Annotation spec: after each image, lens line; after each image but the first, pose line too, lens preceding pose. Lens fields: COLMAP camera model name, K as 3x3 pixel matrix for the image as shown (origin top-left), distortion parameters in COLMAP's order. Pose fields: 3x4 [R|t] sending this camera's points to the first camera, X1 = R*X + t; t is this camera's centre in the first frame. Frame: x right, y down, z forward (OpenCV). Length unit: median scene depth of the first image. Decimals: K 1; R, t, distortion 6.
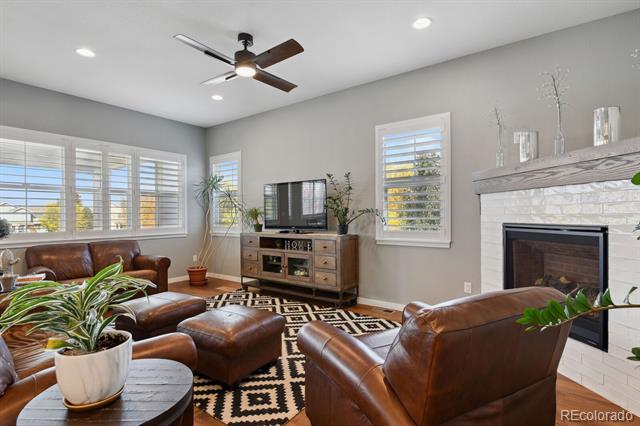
lens RADIAL K [[312.2, 0, 320.7], [0, 312.2, 213.4], [0, 0, 1]] dist [-0.010898, -0.002478]
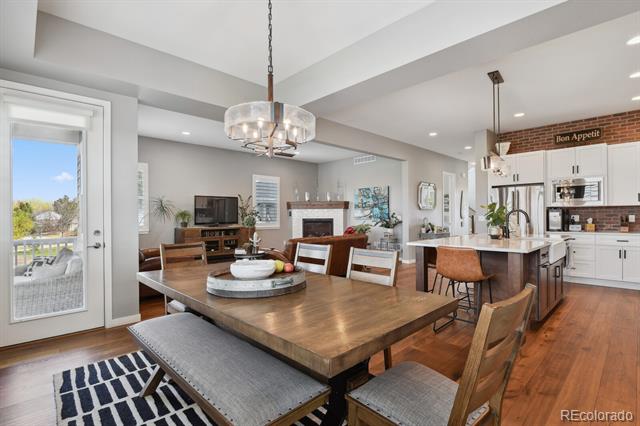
lens RADIAL K [[312.2, 0, 323.0], [0, 312.2, 216.9], [0, 0, 1]] dist [-0.010898, -0.002478]
pose [[0.175784, 0.004490, 0.984419, -1.778447], [0.000036, 0.999990, -0.004567, 0.020011], [-0.984429, 0.000838, 0.175782, 0.148627]]
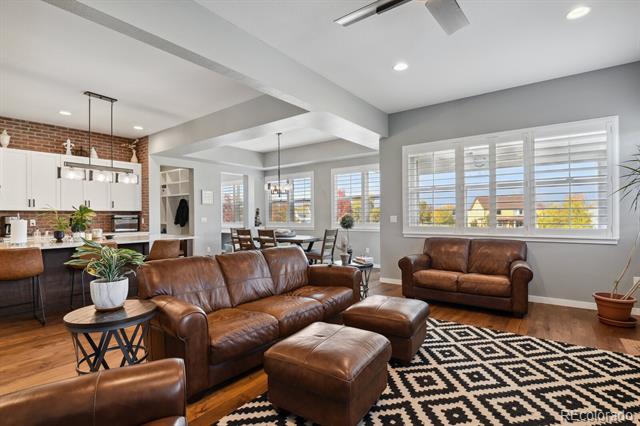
lens RADIAL K [[312.2, 0, 323.3], [0, 312.2, 215.3], [0, 0, 1]] dist [-0.010898, -0.002478]
pose [[-0.016558, 0.008248, -0.999829, 0.292892], [0.014810, 0.999858, 0.008003, 0.002284], [0.999753, -0.014675, -0.016678, 0.574523]]
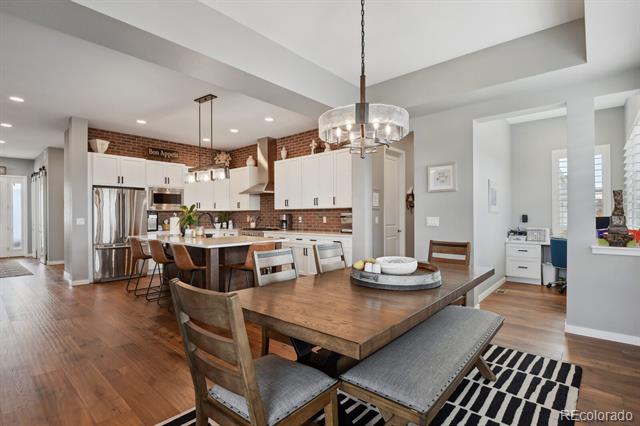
lens RADIAL K [[312.2, 0, 320.5], [0, 312.2, 216.6], [0, 0, 1]] dist [-0.010898, -0.002478]
pose [[-0.995313, 0.013013, 0.095824, -1.264419], [0.012689, 0.999912, -0.003992, 0.019131], [-0.095868, -0.002758, -0.995390, 0.851284]]
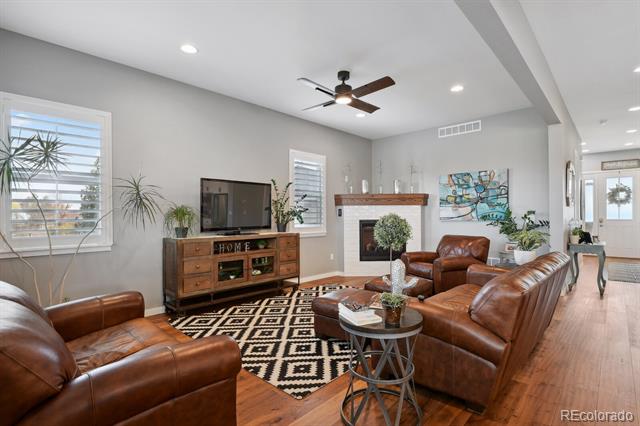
lens RADIAL K [[312.2, 0, 320.9], [0, 312.2, 214.6], [0, 0, 1]] dist [-0.010898, -0.002478]
pose [[0.134207, 0.013905, 0.990856, -1.079753], [0.000150, 0.999901, -0.014052, 0.016896], [-0.990953, 0.002034, 0.134192, 0.670365]]
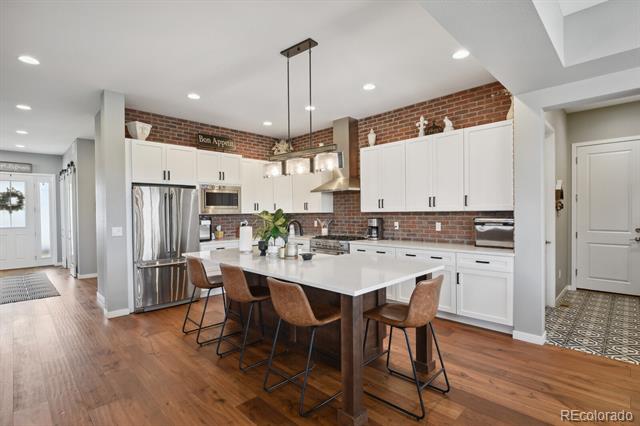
lens RADIAL K [[312.2, 0, 319.4], [0, 312.2, 216.2], [0, 0, 1]] dist [-0.010898, -0.002478]
pose [[-0.986309, 0.017863, 0.163935, -0.919864], [0.018768, 0.999816, 0.003972, -0.018552], [-0.163834, 0.006995, -0.986463, 0.506214]]
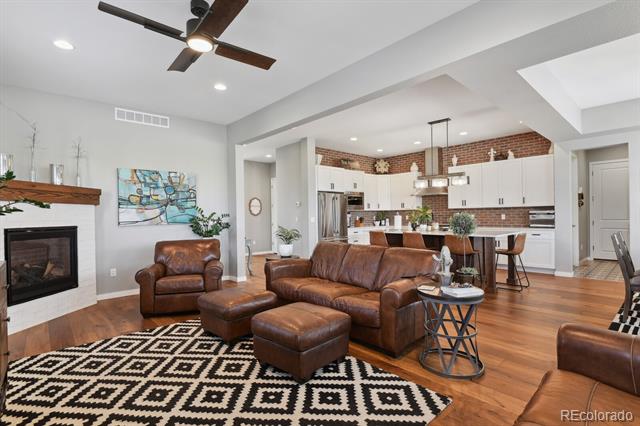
lens RADIAL K [[312.2, 0, 318.8], [0, 312.2, 216.4], [0, 0, 1]] dist [-0.010898, -0.002478]
pose [[-0.977310, 0.022957, 0.210566, -0.517142], [0.022252, 0.999736, -0.005715, 0.013302], [-0.210642, -0.000900, -0.977563, 1.268441]]
